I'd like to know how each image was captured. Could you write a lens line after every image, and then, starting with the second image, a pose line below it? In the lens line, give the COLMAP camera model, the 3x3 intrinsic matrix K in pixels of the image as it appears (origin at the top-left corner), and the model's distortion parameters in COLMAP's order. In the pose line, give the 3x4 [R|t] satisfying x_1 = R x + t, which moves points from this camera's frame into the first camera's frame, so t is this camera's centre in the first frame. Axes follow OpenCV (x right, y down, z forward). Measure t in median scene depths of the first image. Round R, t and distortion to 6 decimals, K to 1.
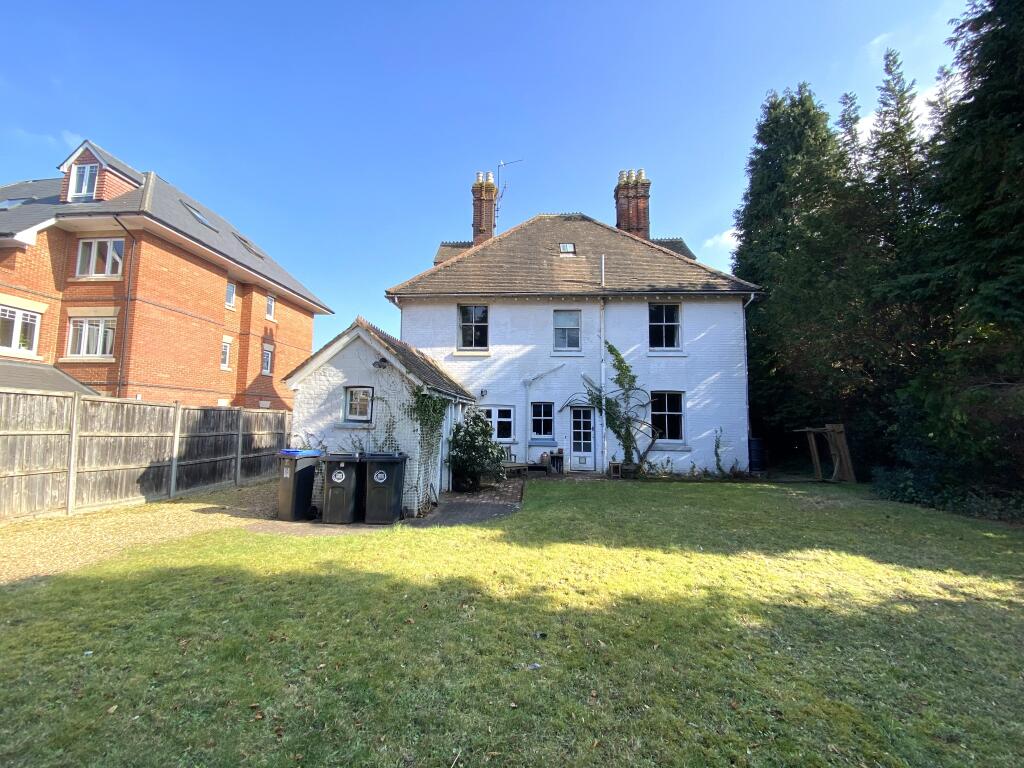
lens RADIAL K [[410.0, 0, 512.0], [0, 410.0, 384.0], [0, 0, 1]] dist [0.016327, -0.020360]
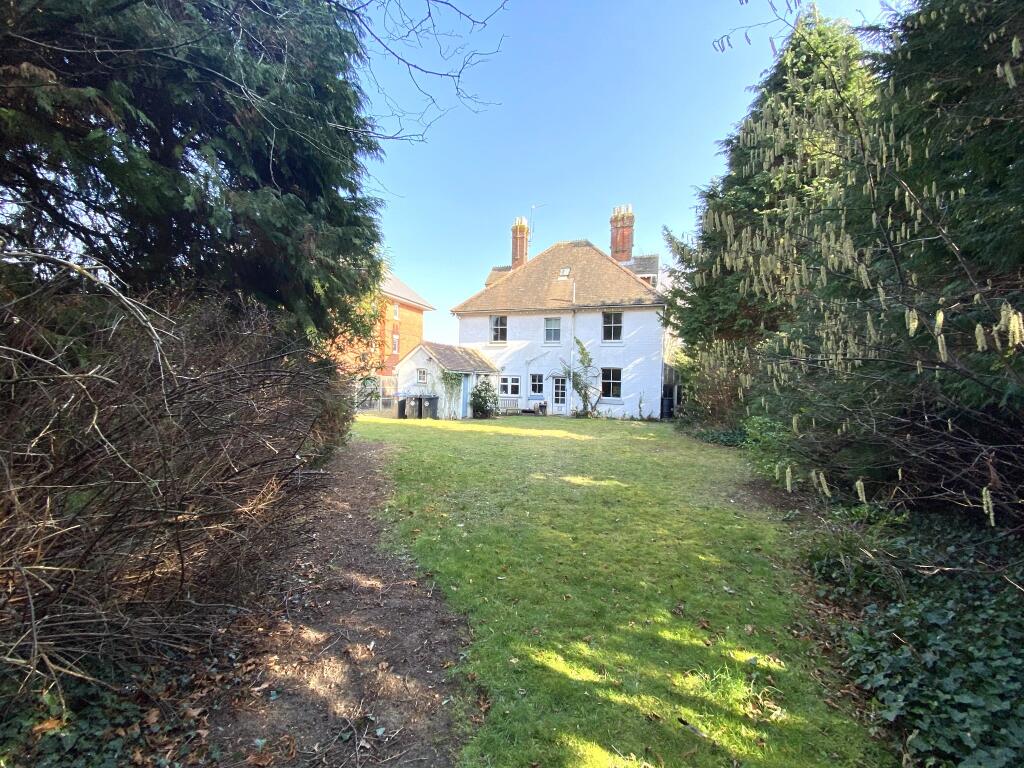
lens RADIAL K [[404.2, 0, 512.0], [0, 404.2, 384.0], [0, 0, 1]] dist [0.037438, 0.000014]
pose [[0.961456, 0.016658, -0.274454, 0.436068], [0.006904, 0.996386, 0.084664, -0.056155], [0.274872, -0.083295, 0.957866, -0.631534]]
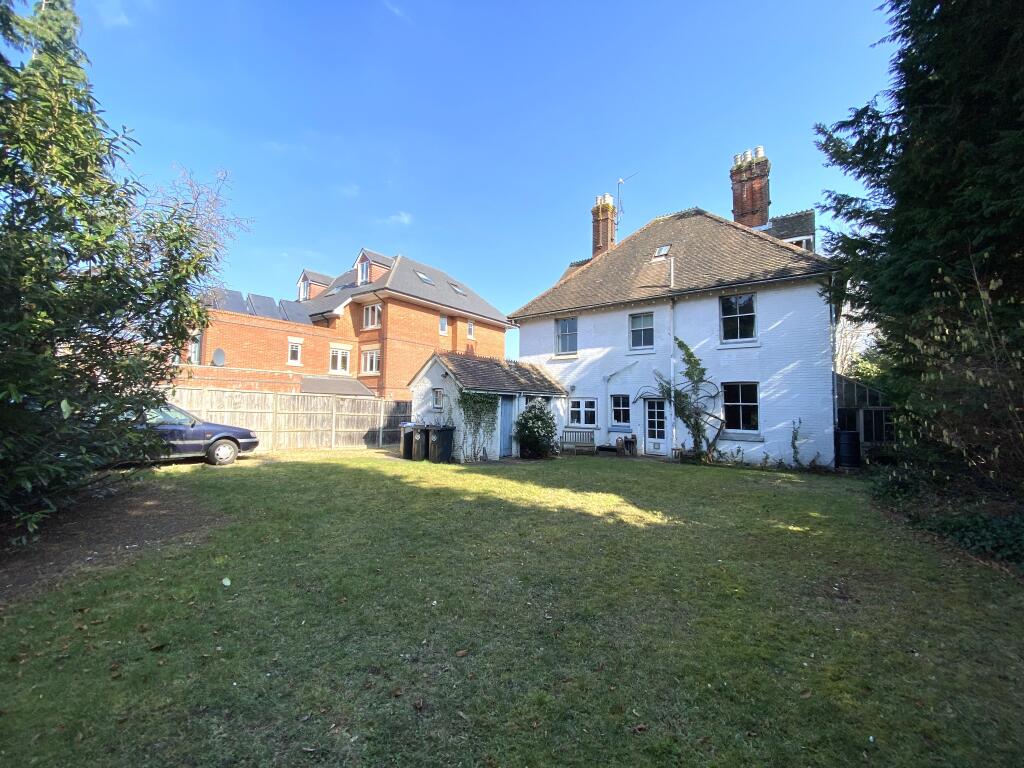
lens RADIAL K [[410.0, 0, 512.0], [0, 410.0, 384.0], [0, 0, 1]] dist [0.016327, -0.020360]
pose [[0.834354, -0.028987, -0.550466, 0.465562], [0.038674, 0.999234, 0.006002, -0.005726], [0.549870, -0.026297, 0.834836, -0.154760]]
